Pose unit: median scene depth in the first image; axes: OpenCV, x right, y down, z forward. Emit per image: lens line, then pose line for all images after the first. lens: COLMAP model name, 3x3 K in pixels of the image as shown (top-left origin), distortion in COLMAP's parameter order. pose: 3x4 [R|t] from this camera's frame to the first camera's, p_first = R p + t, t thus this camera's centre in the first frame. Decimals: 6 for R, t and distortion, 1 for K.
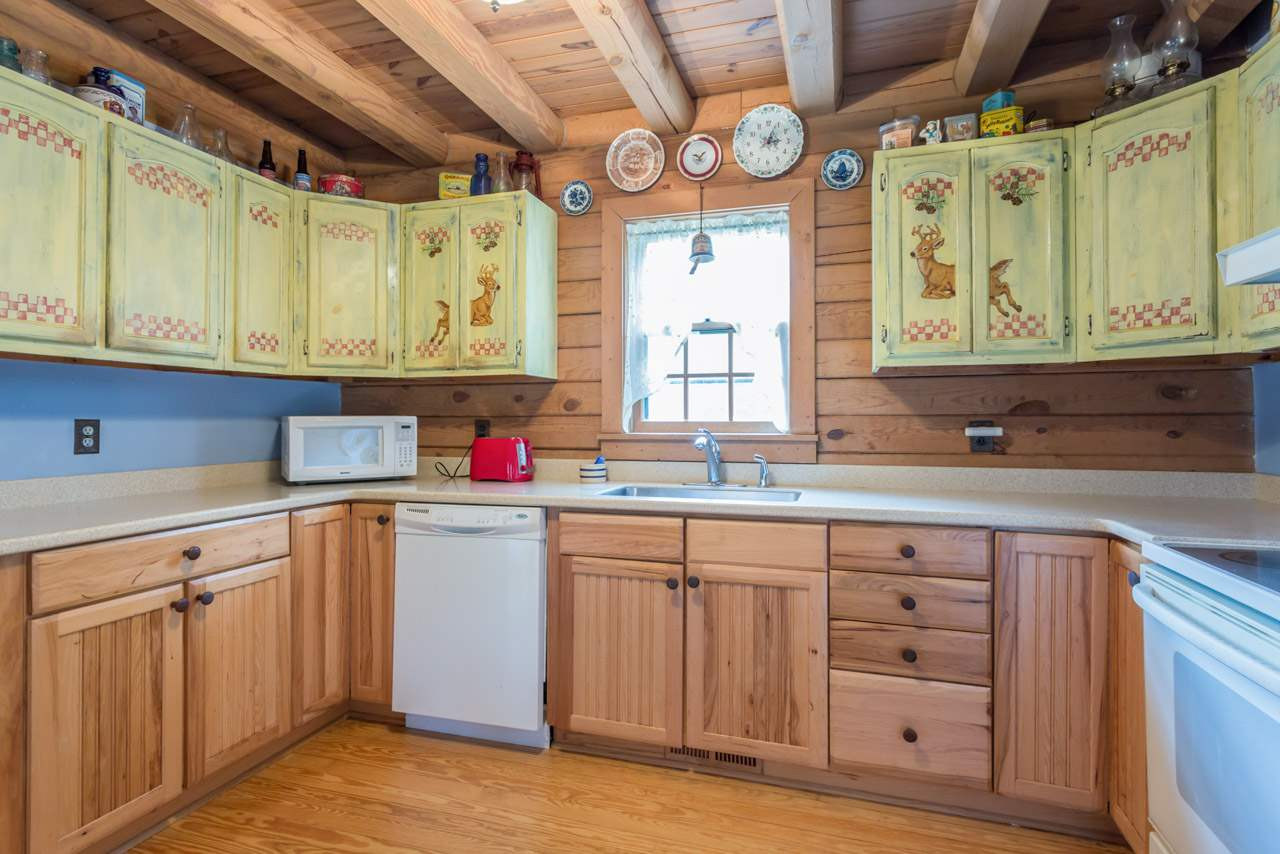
lens RADIAL K [[663.5, 0, 630.6], [0, 663.5, 419.7], [0, 0, 1]] dist [0.007019, 0.001059]
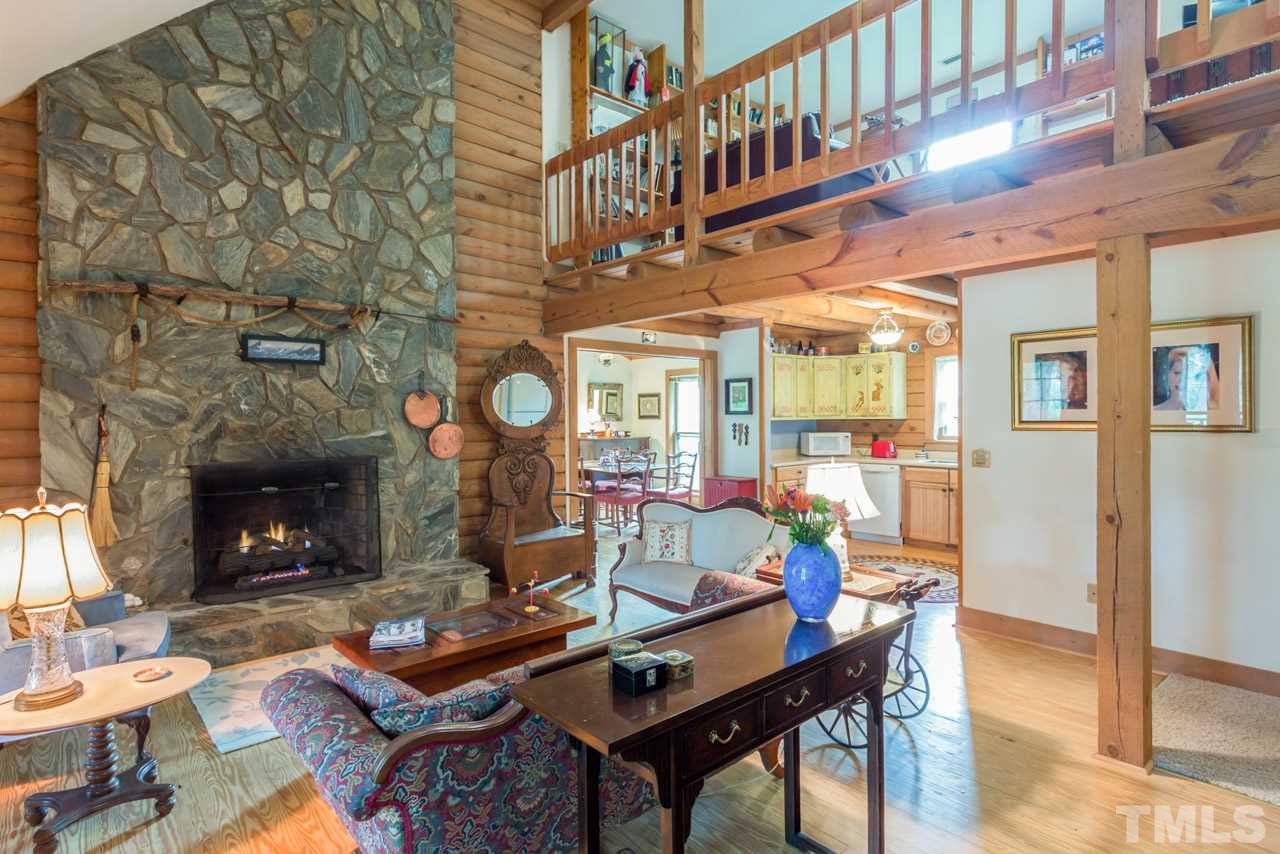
lens RADIAL K [[663.5, 0, 630.6], [0, 663.5, 419.7], [0, 0, 1]] dist [0.007019, 0.001059]
pose [[0.862111, -0.002779, -0.506712, 0.313266], [0.009089, 0.999909, 0.009981, -0.106480], [0.506638, -0.013210, 0.862057, -2.020830]]
